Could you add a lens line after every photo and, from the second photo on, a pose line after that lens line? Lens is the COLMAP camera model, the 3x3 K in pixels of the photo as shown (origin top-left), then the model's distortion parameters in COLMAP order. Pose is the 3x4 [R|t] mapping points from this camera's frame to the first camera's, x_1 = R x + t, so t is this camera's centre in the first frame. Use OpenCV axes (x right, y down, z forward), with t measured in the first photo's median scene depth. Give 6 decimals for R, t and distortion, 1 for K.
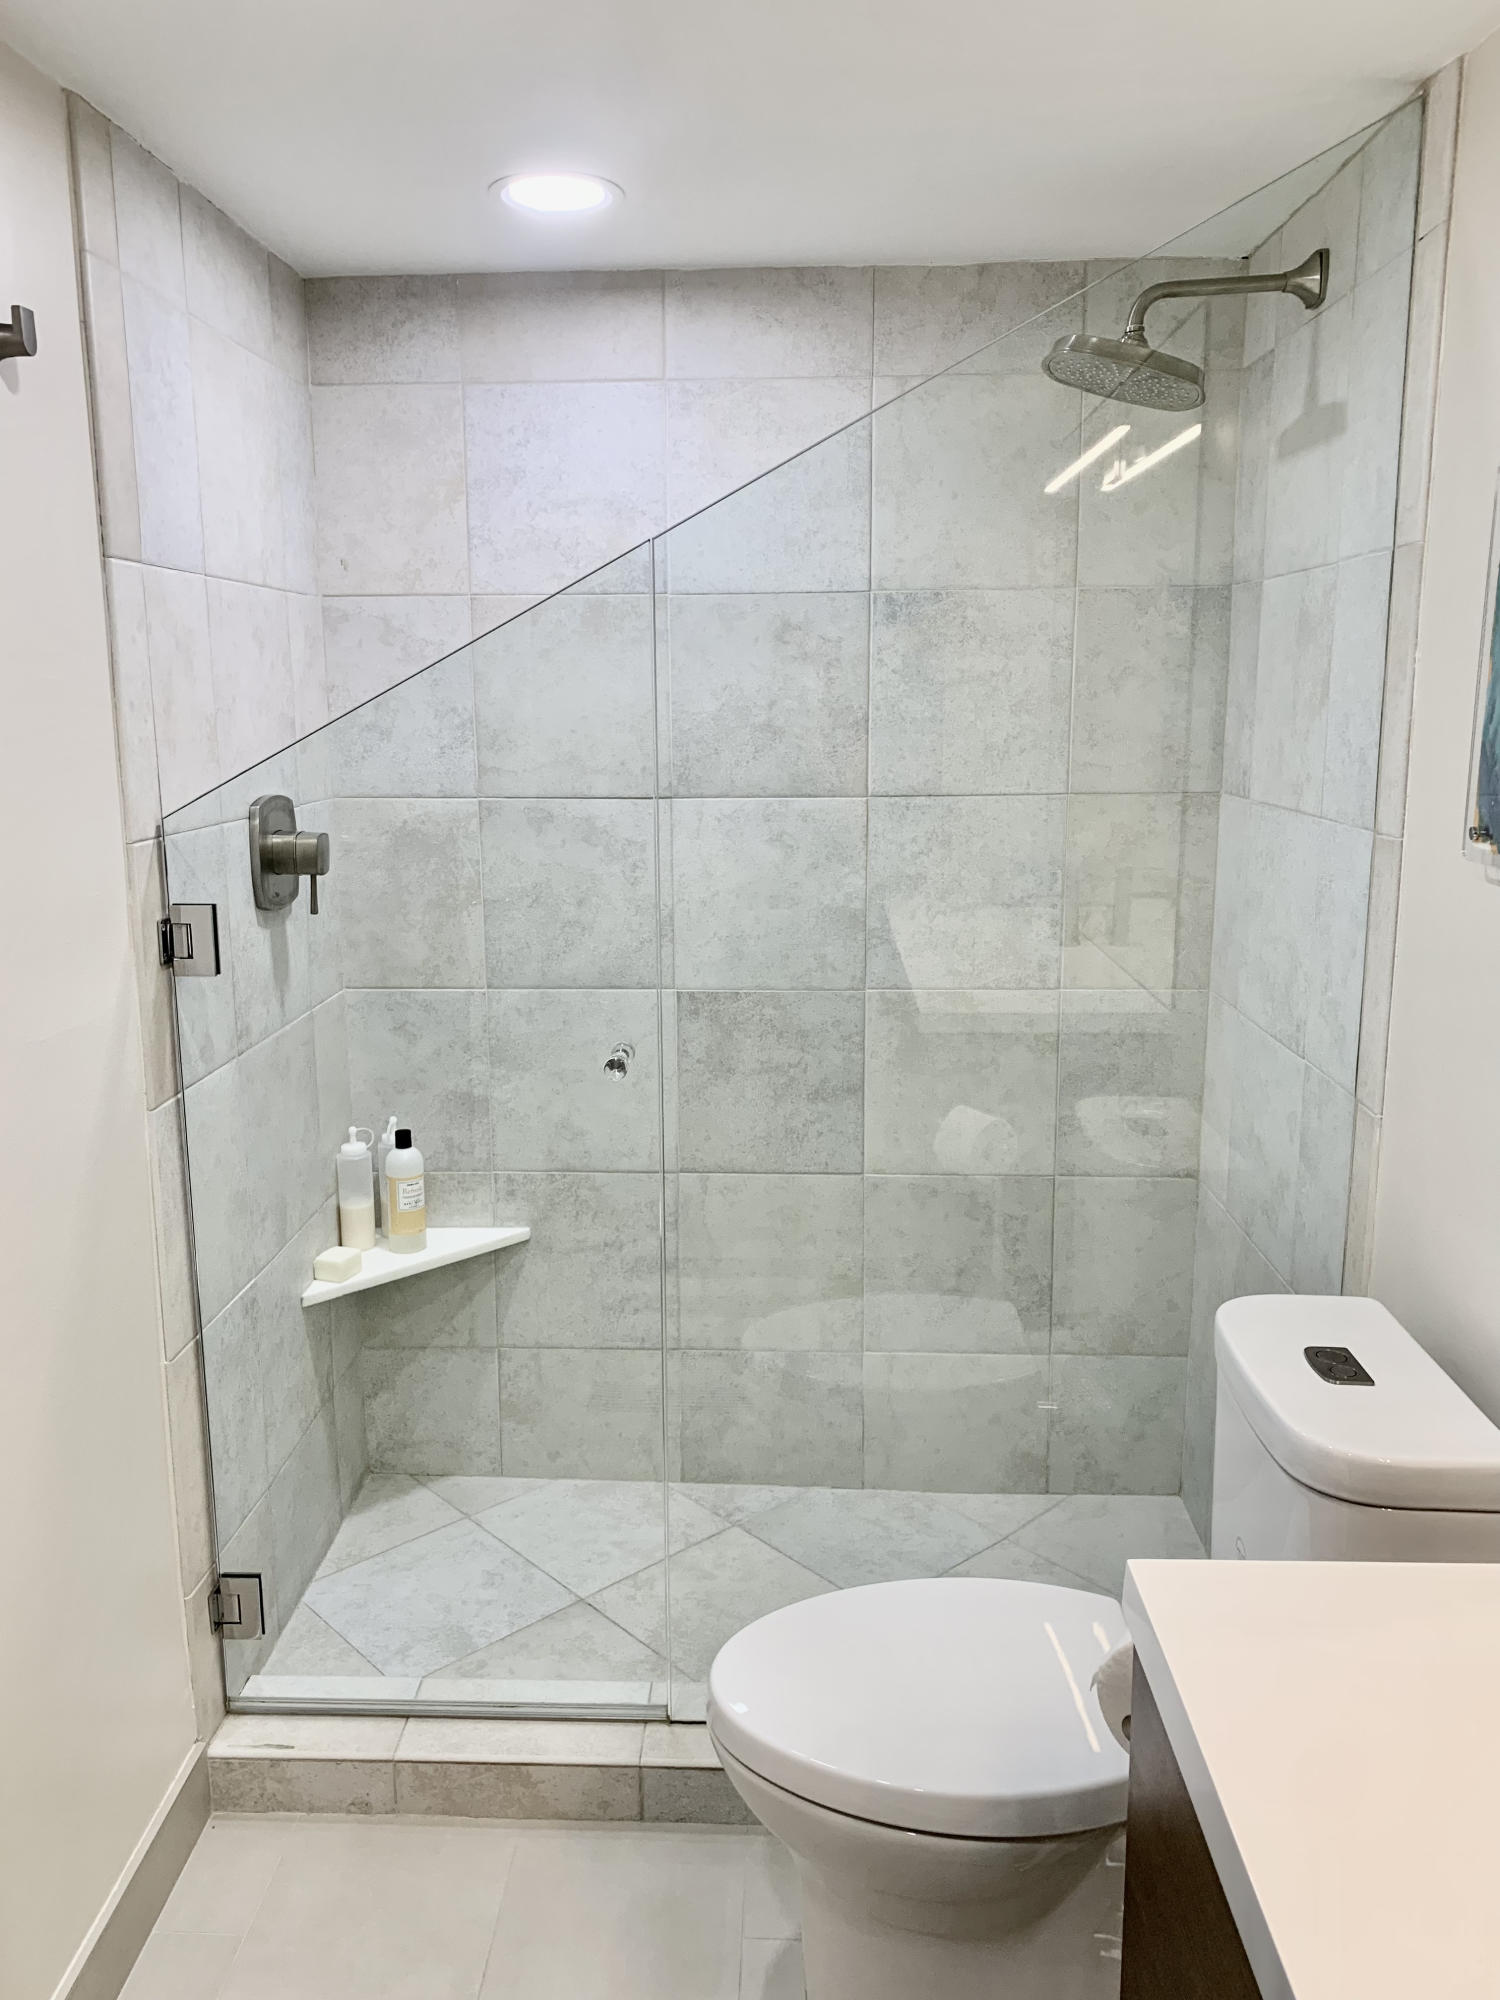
lens RADIAL K [[1504.4, 0, 744.9], [0, 1504.4, 976.5], [0, 0, 1]] dist [0.062248, -0.138771]
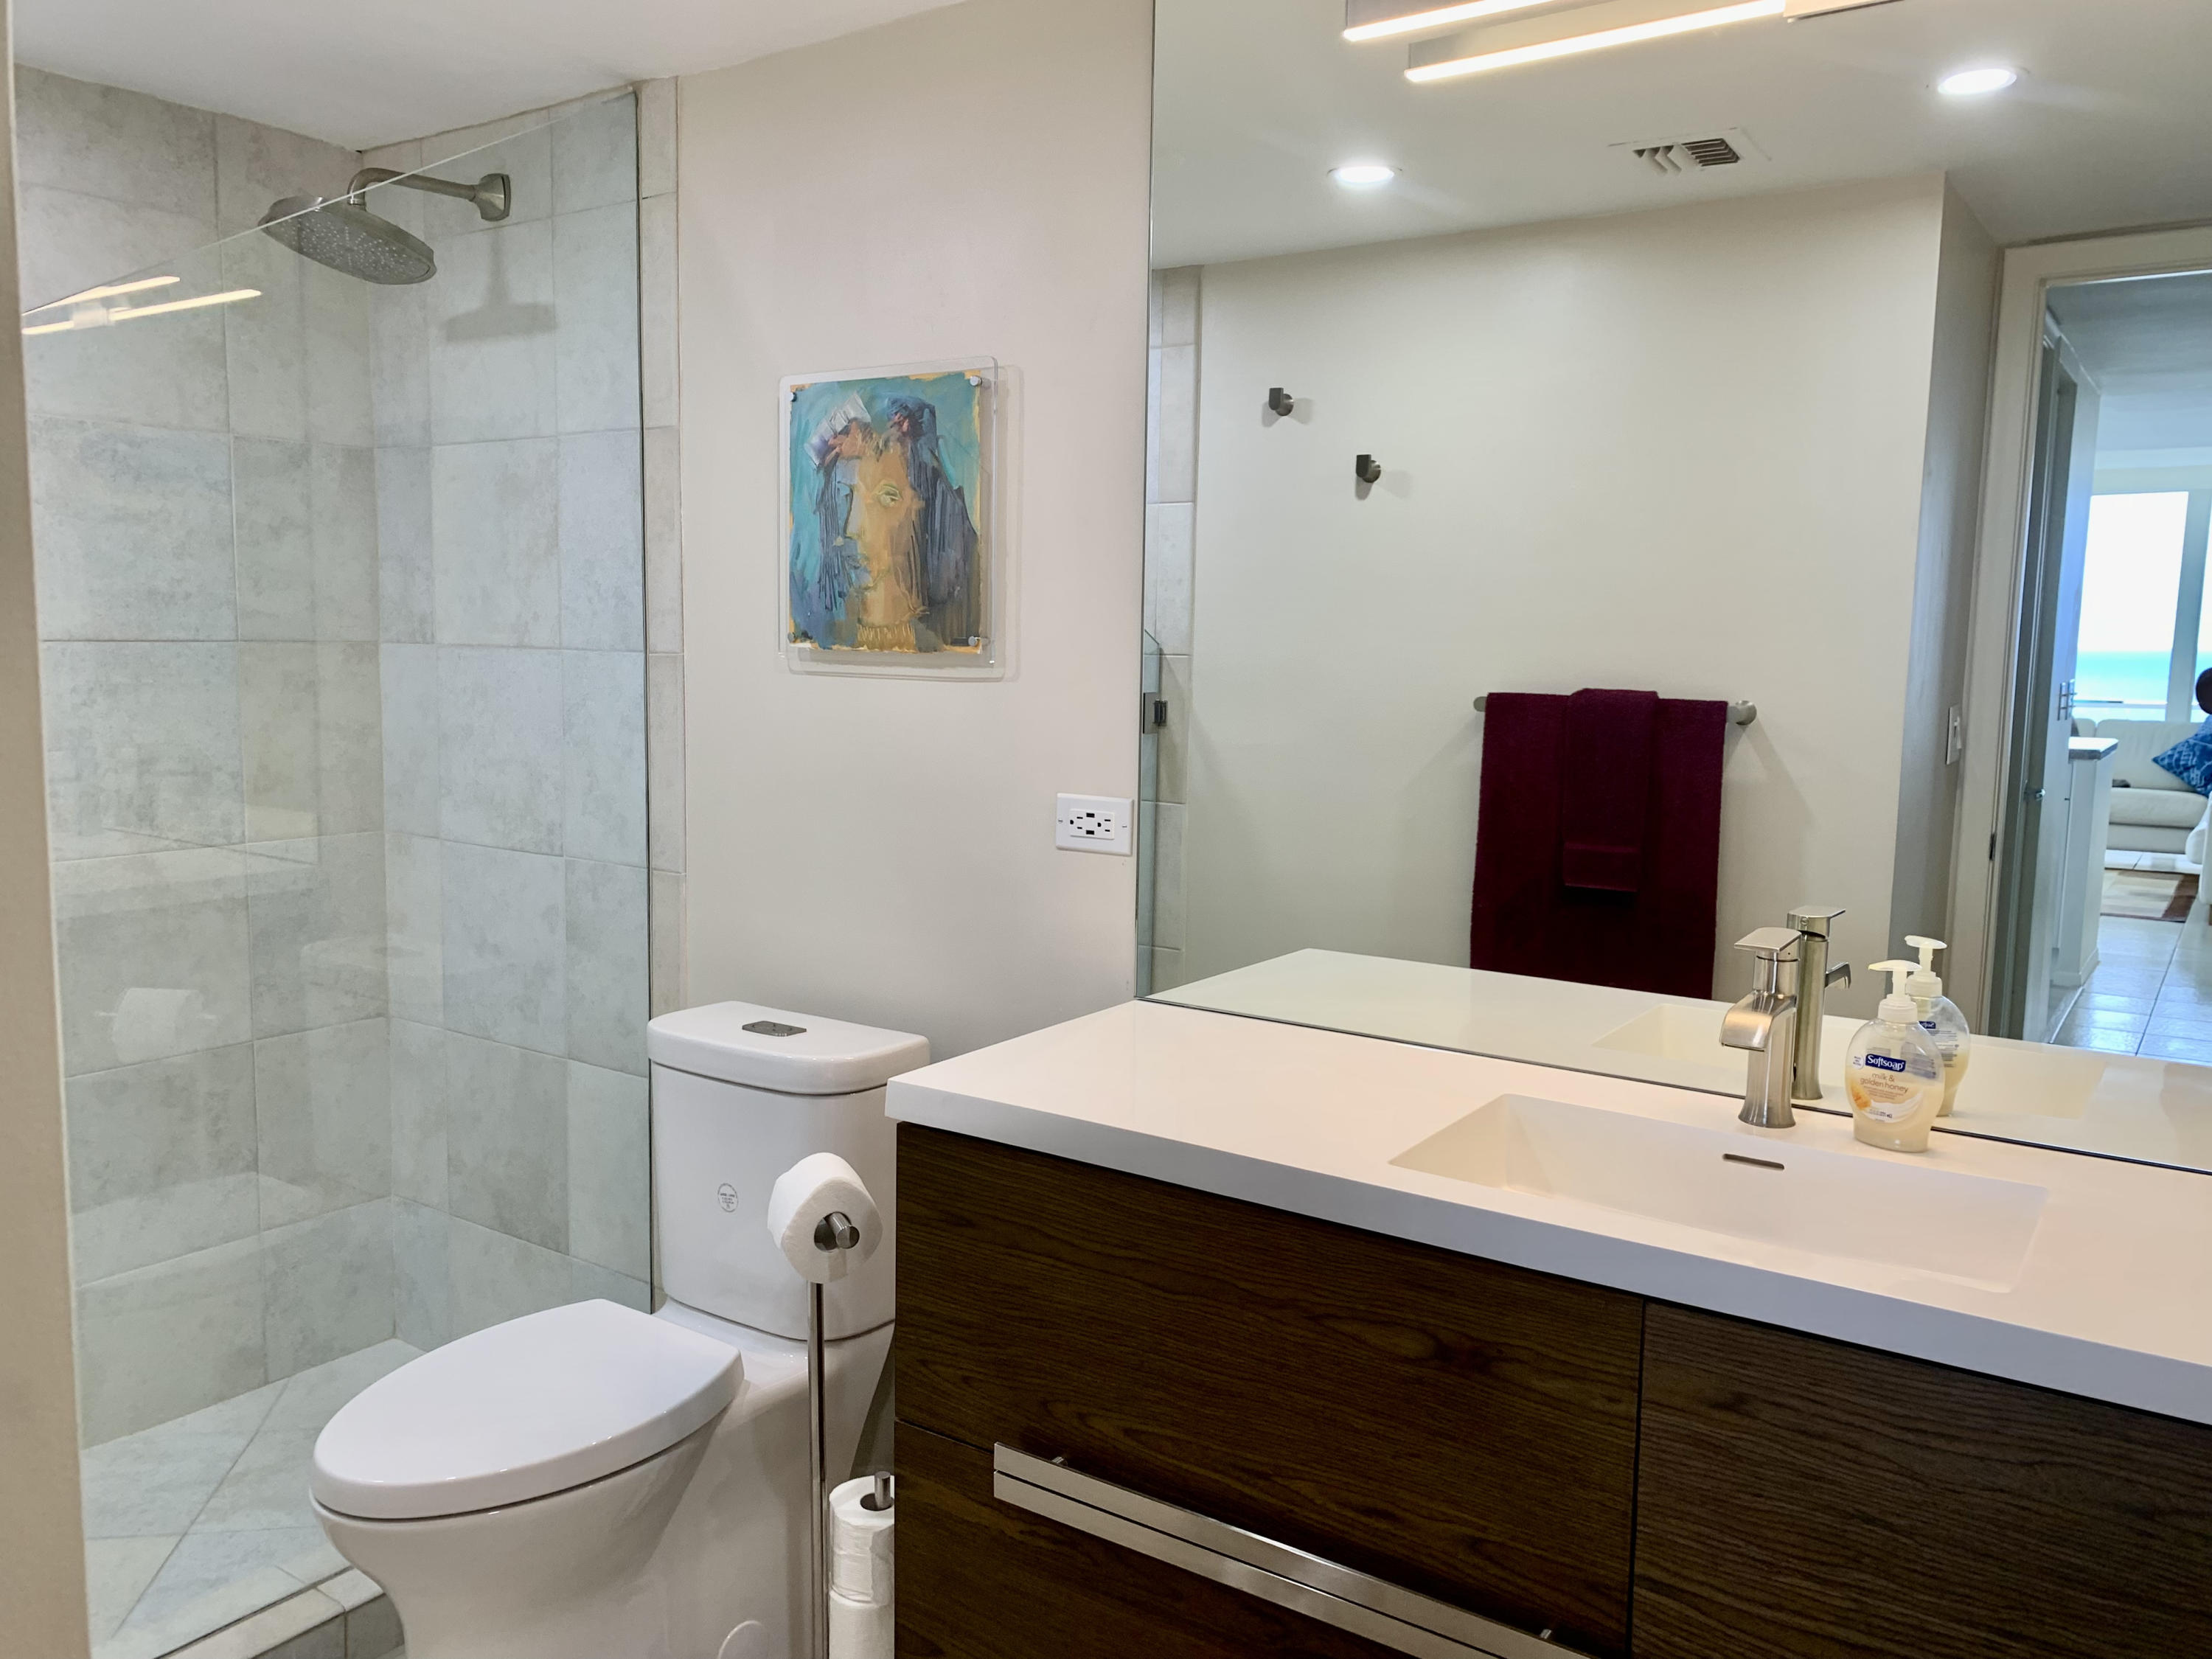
lens RADIAL K [[1688.3, 0, 1111.6], [0, 1688.3, 832.6], [0, 0, 1]] dist [0.015213, -0.020026]
pose [[0.525448, -0.086848, 0.846381, -0.430581], [0.136950, 0.990439, 0.016609, 0.061253], [-0.839731, 0.107185, 0.532318, -0.046424]]
